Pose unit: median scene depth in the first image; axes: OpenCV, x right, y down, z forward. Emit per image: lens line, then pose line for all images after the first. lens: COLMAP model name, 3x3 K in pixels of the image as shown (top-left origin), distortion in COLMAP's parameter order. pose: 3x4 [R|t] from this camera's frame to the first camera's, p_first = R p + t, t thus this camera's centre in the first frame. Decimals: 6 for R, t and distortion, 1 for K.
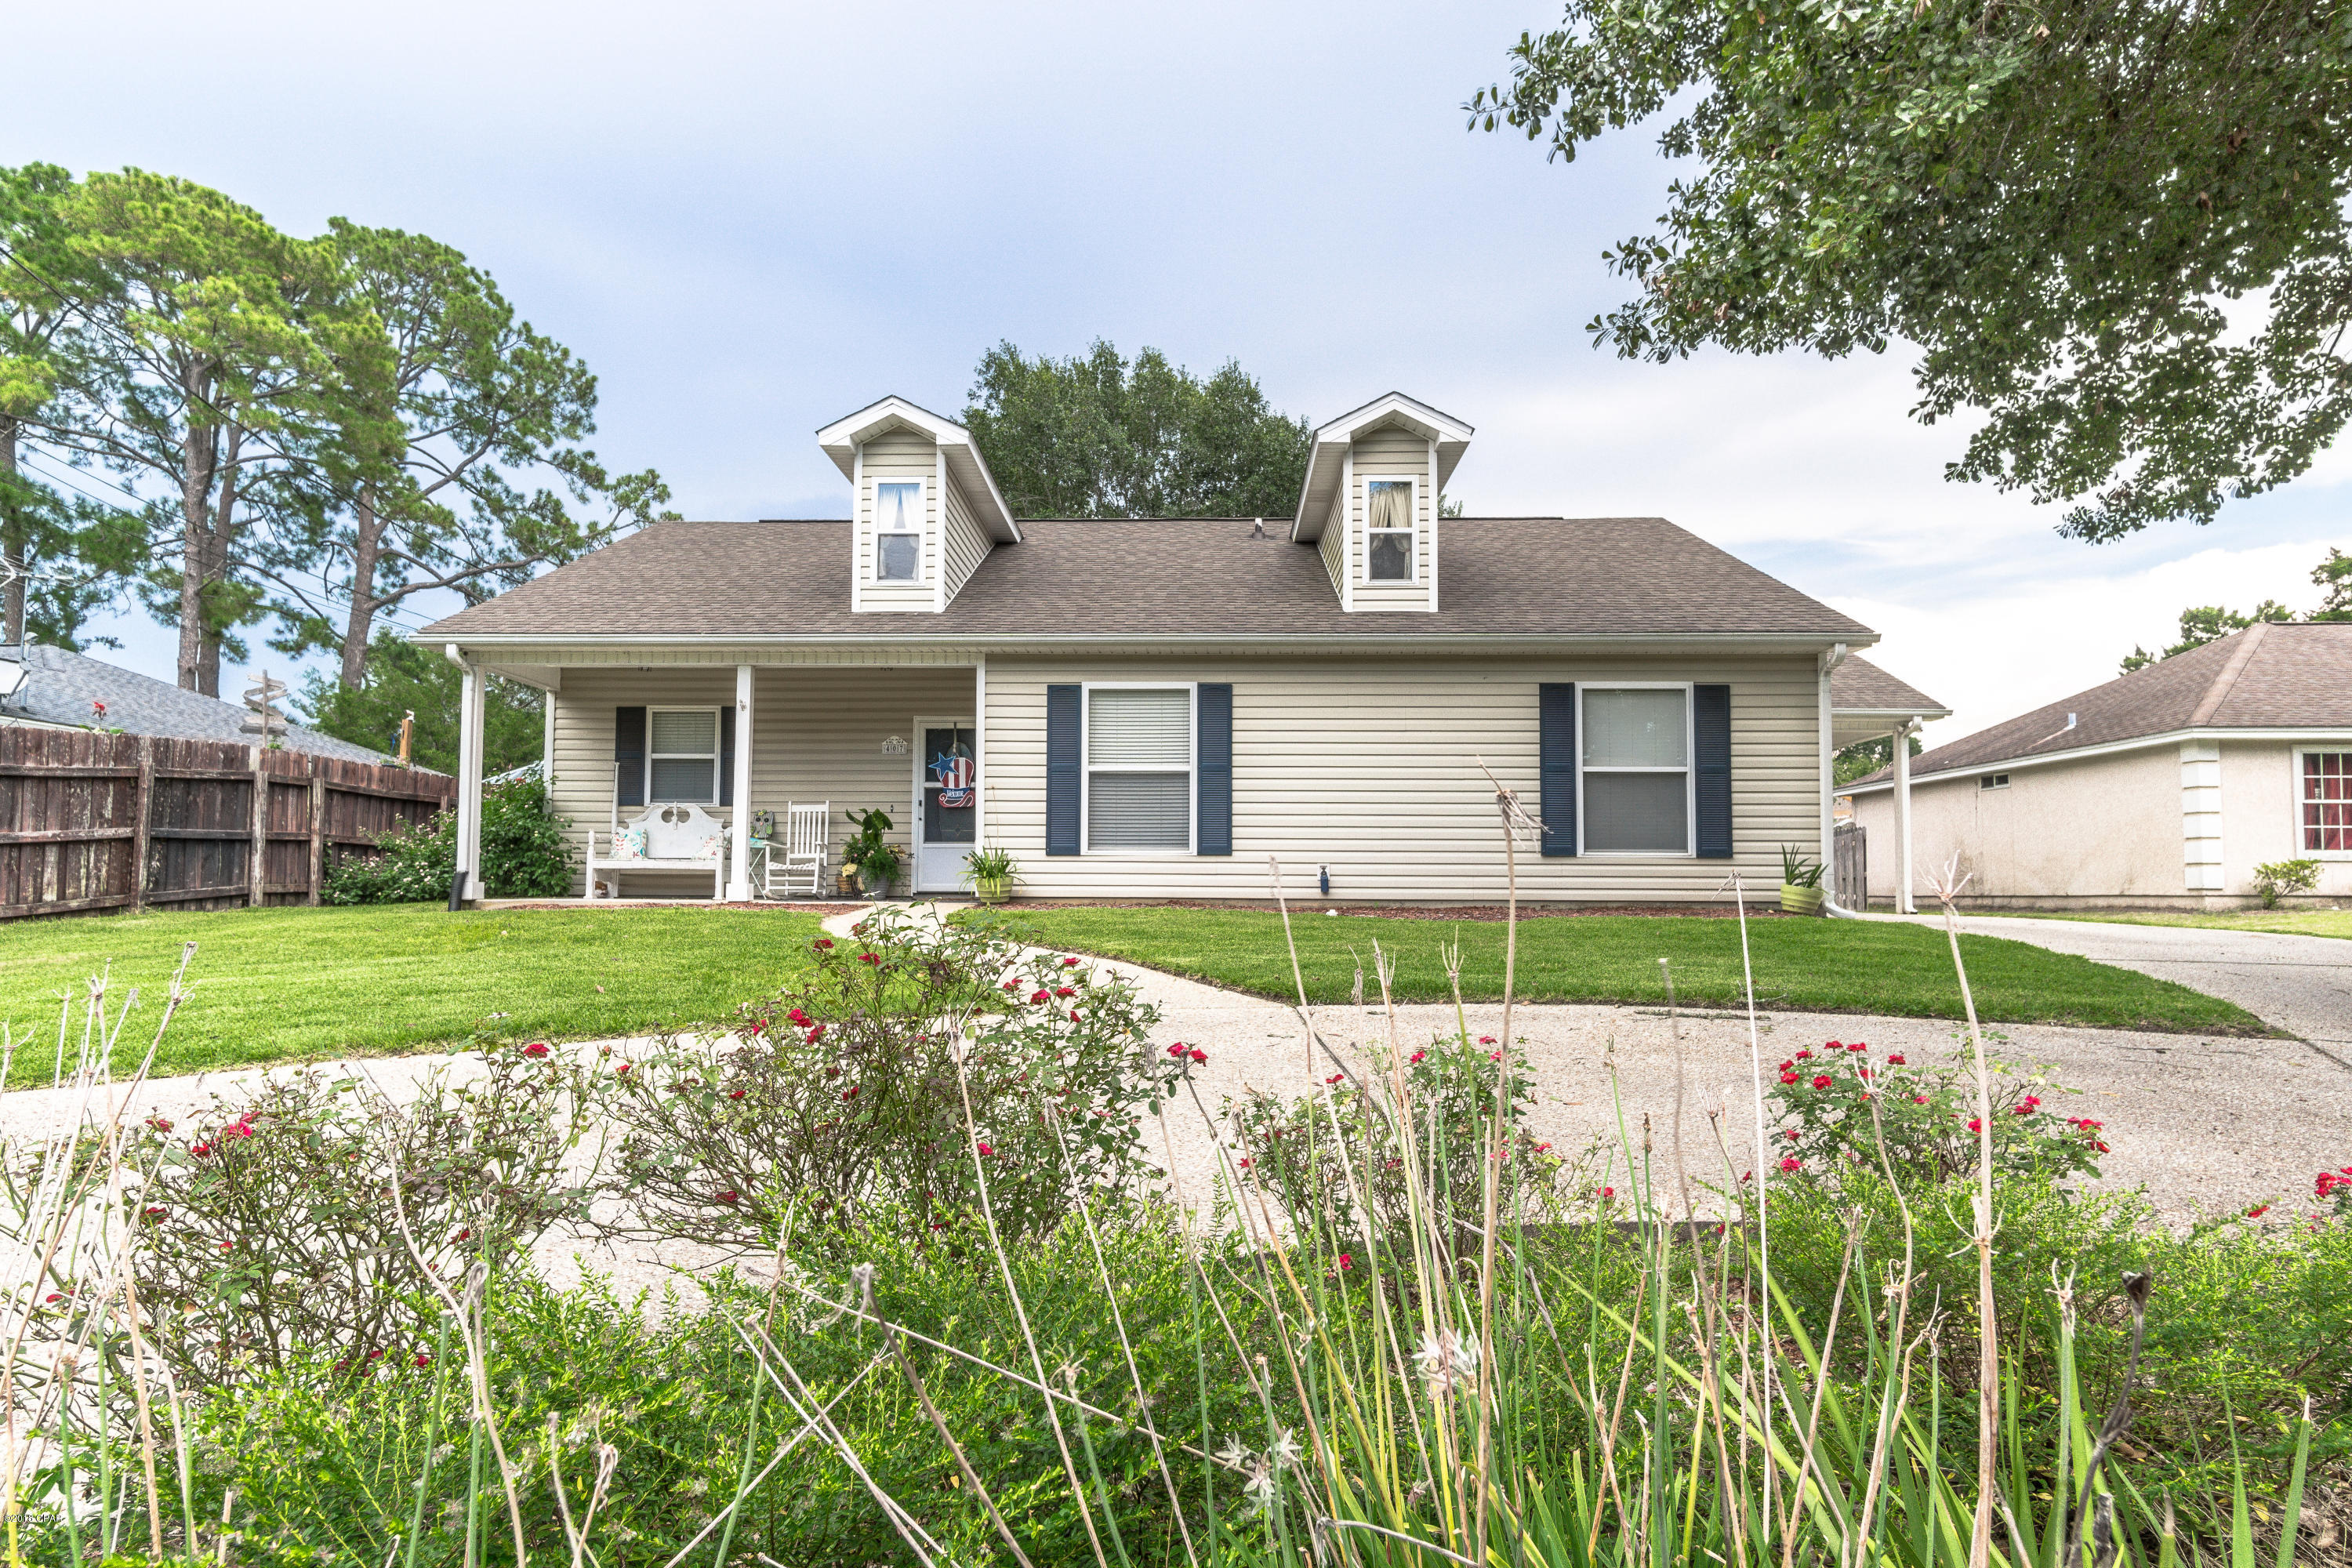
lens RADIAL K [[1299.8, 0, 1176.5], [0, 1299.8, 804.5], [0, 0, 1]] dist [0.008469, 0.002438]
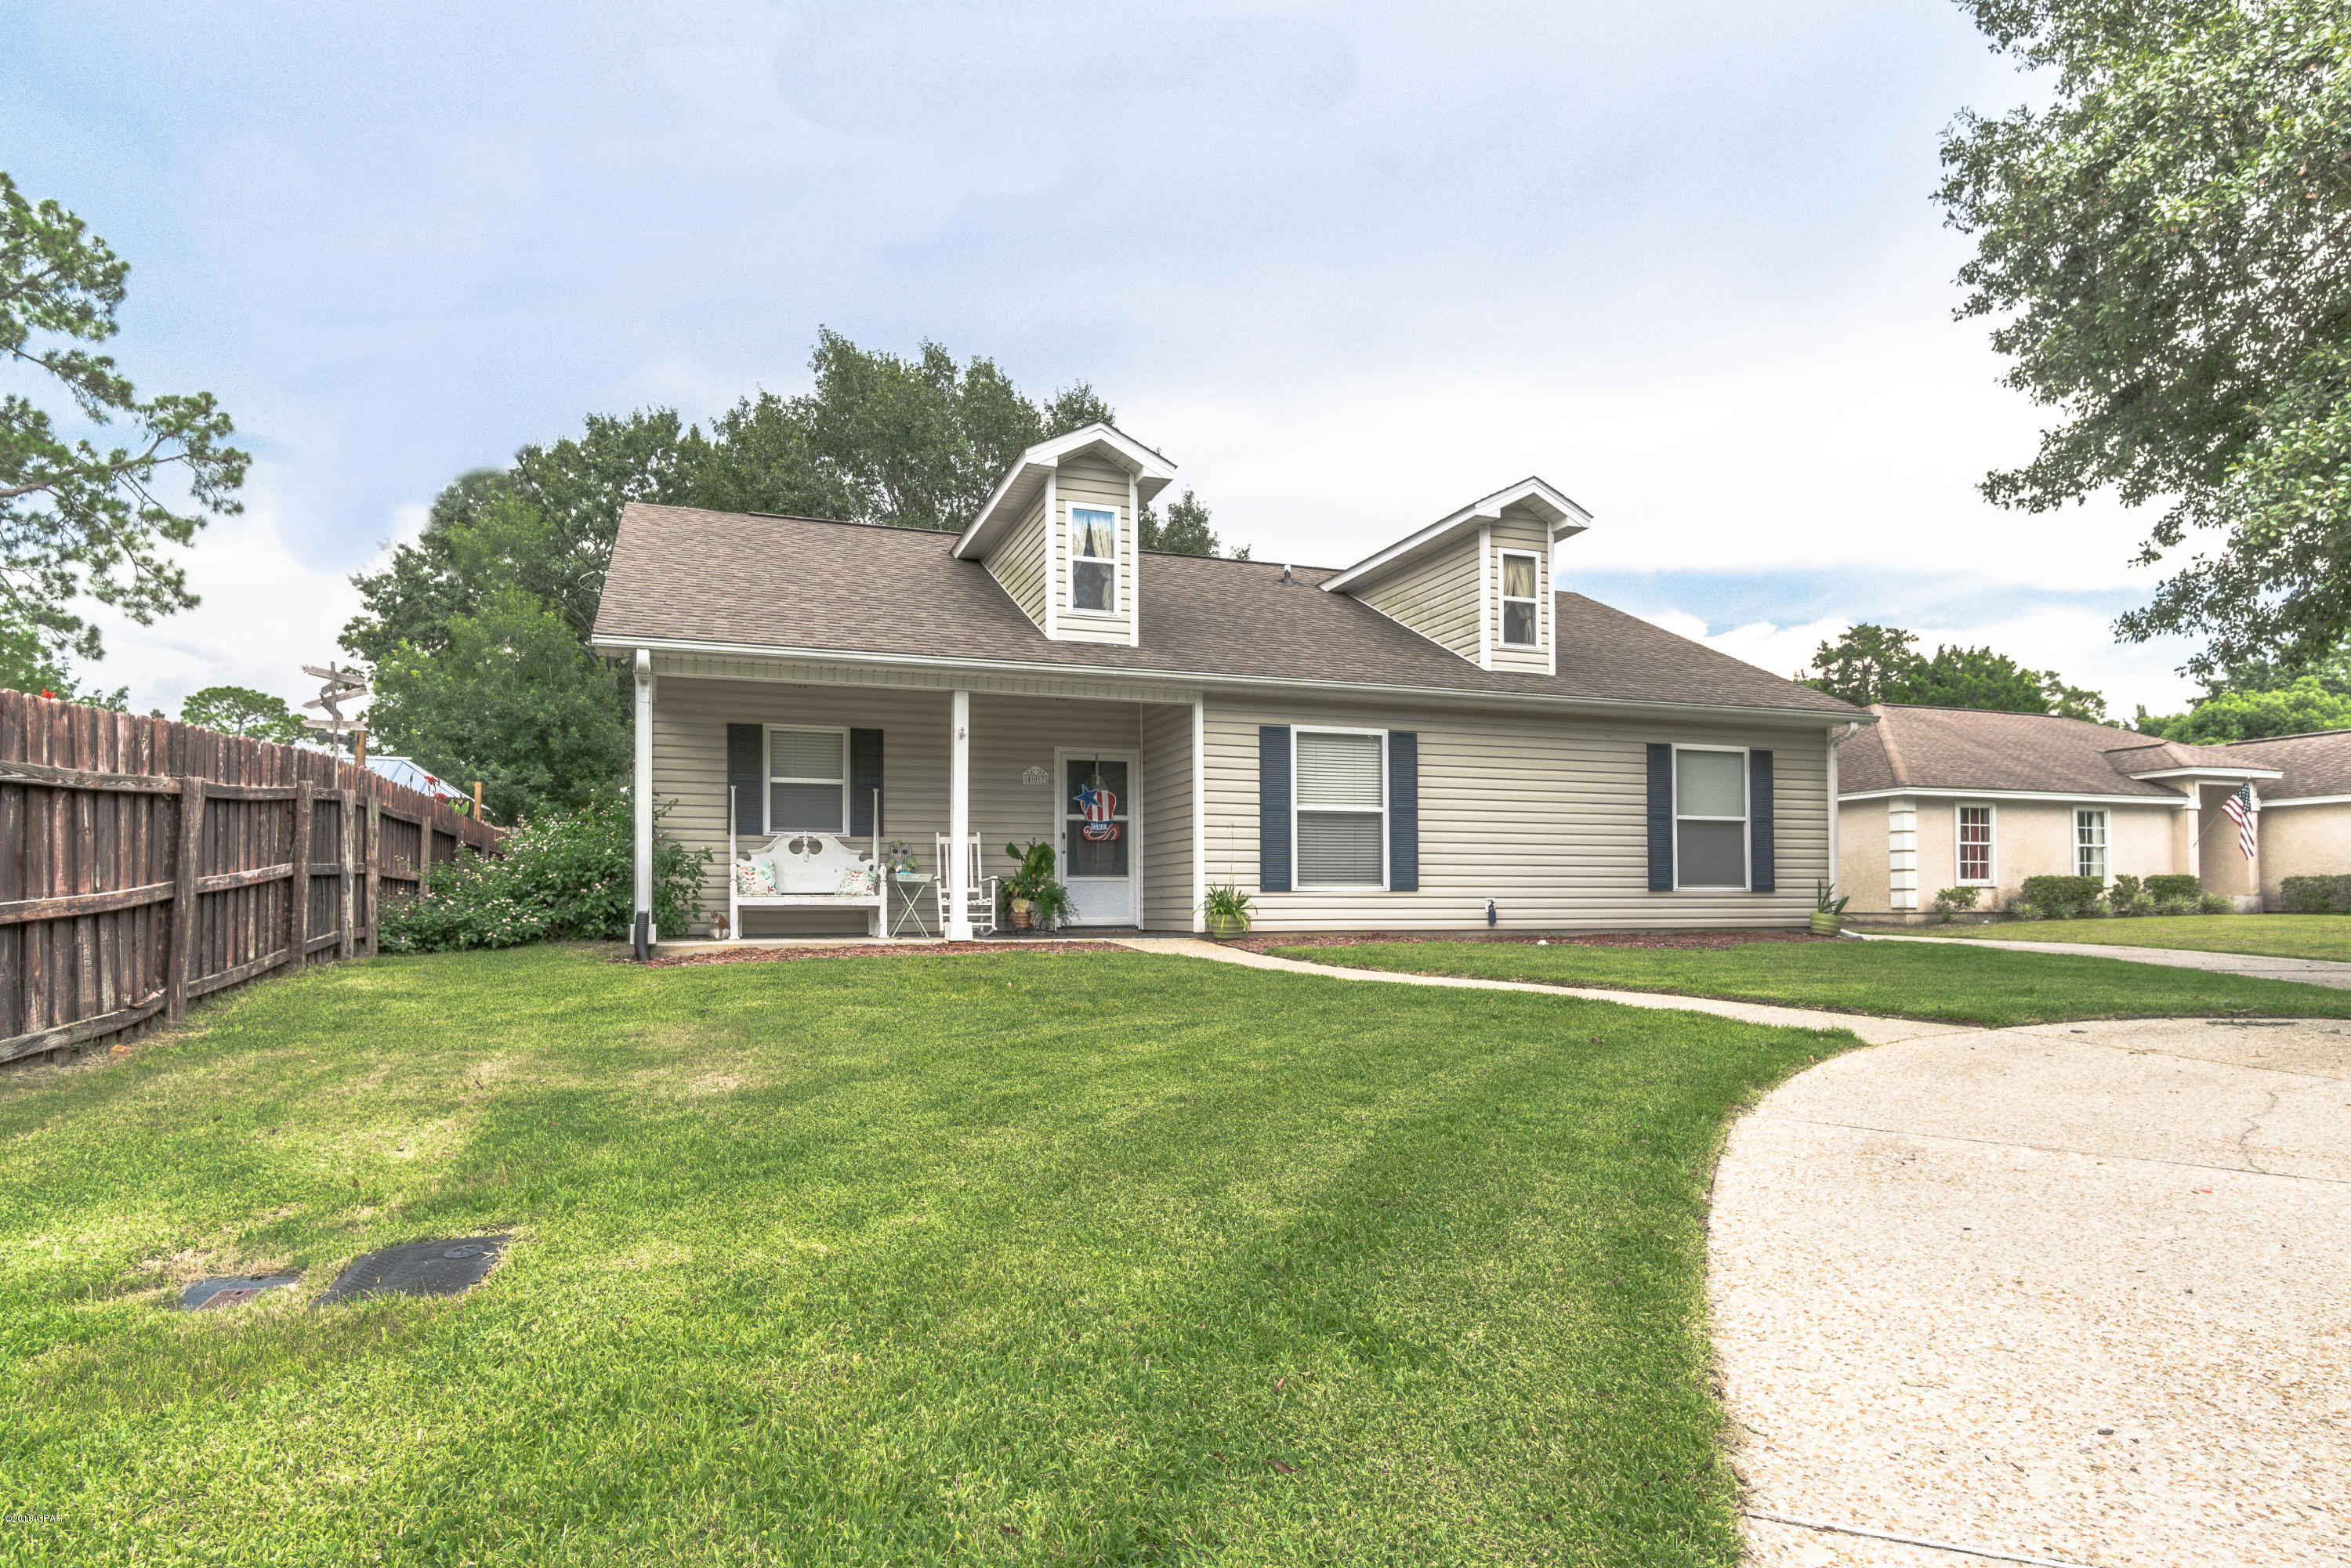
lens RADIAL K [[1299.2, 0, 1207.3], [0, 1299.2, 848.7], [0, 0, 1]] dist [0.008469, 0.002438]
pose [[0.925171, 0.008272, 0.379461, -0.509027], [-0.017156, 0.999652, 0.020037, -0.014119], [-0.379164, -0.025048, 0.924991, 0.060401]]
